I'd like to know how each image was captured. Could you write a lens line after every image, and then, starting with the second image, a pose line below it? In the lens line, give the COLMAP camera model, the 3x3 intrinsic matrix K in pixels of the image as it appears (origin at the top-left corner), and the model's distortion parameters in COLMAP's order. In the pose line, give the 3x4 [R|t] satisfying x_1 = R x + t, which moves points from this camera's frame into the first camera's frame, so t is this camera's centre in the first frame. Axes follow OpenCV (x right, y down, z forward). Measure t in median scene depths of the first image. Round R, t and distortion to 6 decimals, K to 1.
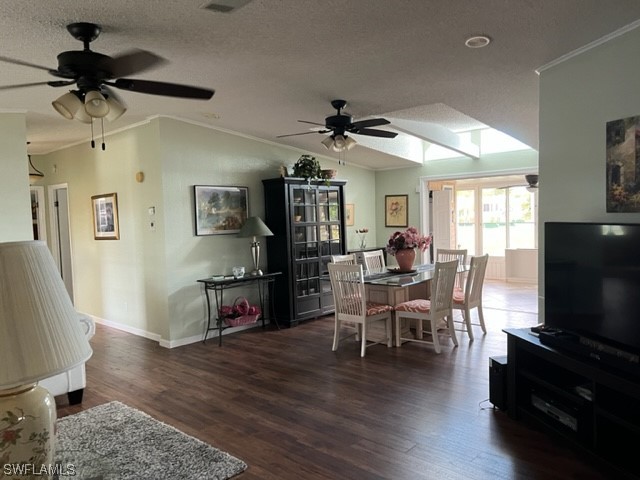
lens RADIAL K [[483.9, 0, 320.0], [0, 483.9, 240.0], [0, 0, 1]] dist [0.078563, -0.084316]
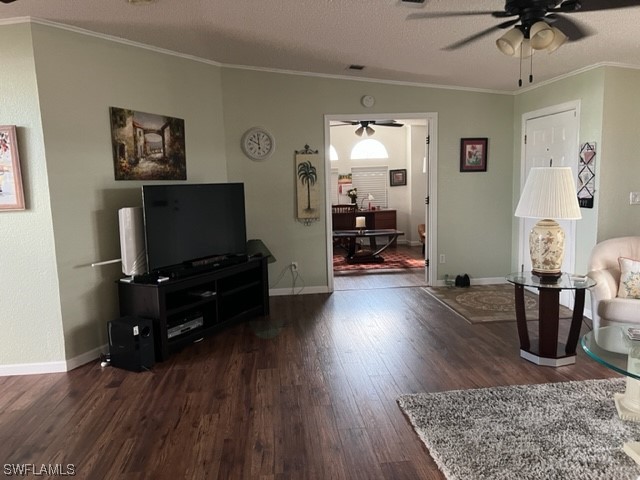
lens RADIAL K [[483.9, 0, 320.0], [0, 483.9, 240.0], [0, 0, 1]] dist [0.078563, -0.084316]
pose [[-0.752097, -0.031103, 0.658318, -0.648346], [0.091302, 0.984337, 0.150814, -0.048359], [-0.652697, 0.173532, -0.737477, 1.656247]]
